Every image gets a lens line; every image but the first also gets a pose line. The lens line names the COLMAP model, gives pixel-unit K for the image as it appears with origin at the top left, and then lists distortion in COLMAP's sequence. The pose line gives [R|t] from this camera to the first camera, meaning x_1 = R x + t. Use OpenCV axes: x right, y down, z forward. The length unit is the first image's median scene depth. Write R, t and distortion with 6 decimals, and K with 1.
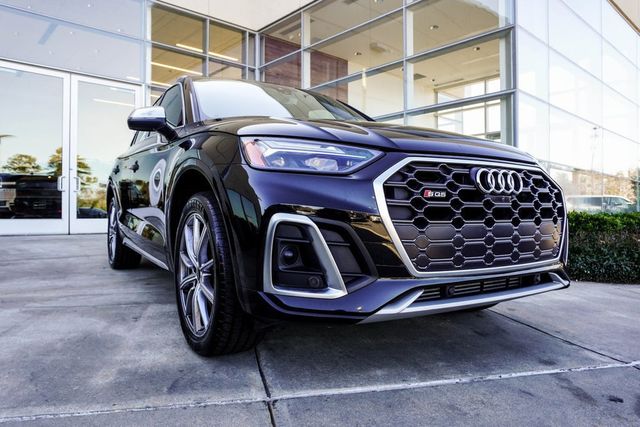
lens RADIAL K [[444.1, 0, 320.0], [0, 444.1, 213.5], [0, 0, 1]] dist [-0.029749, -0.000413]
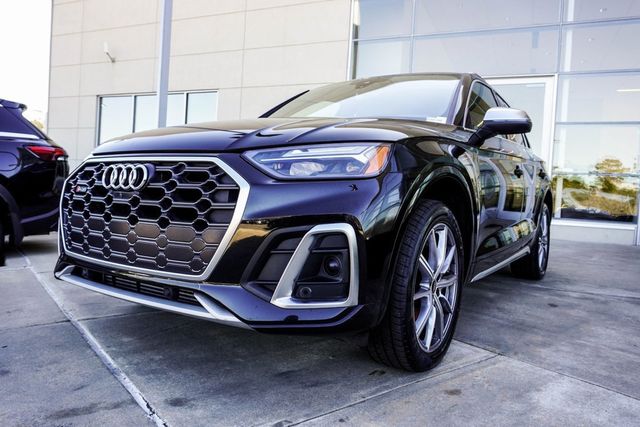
lens RADIAL K [[469.8, 0, 320.0], [0, 469.8, 213.5], [0, 0, 1]] dist [-0.016083, 0.000021]
pose [[0.423499, 0.048482, -0.904598, 1.608192], [-0.056368, 0.998042, 0.027100, -0.046727], [0.904141, 0.039513, 0.425403, 1.001216]]
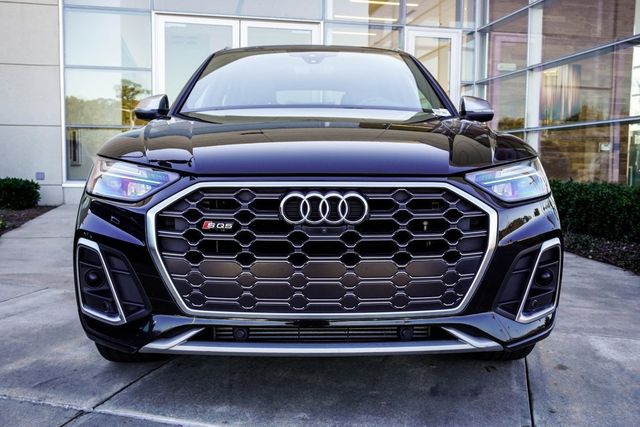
lens RADIAL K [[606.8, 0, 320.0], [0, 606.8, 213.5], [0, 0, 1]] dist [-0.002177, 0.004963]
pose [[0.868063, 0.045186, -0.494394, 0.995847], [-0.007601, 0.996942, 0.077771, -0.157225], [0.496397, -0.063752, 0.865752, 0.039786]]
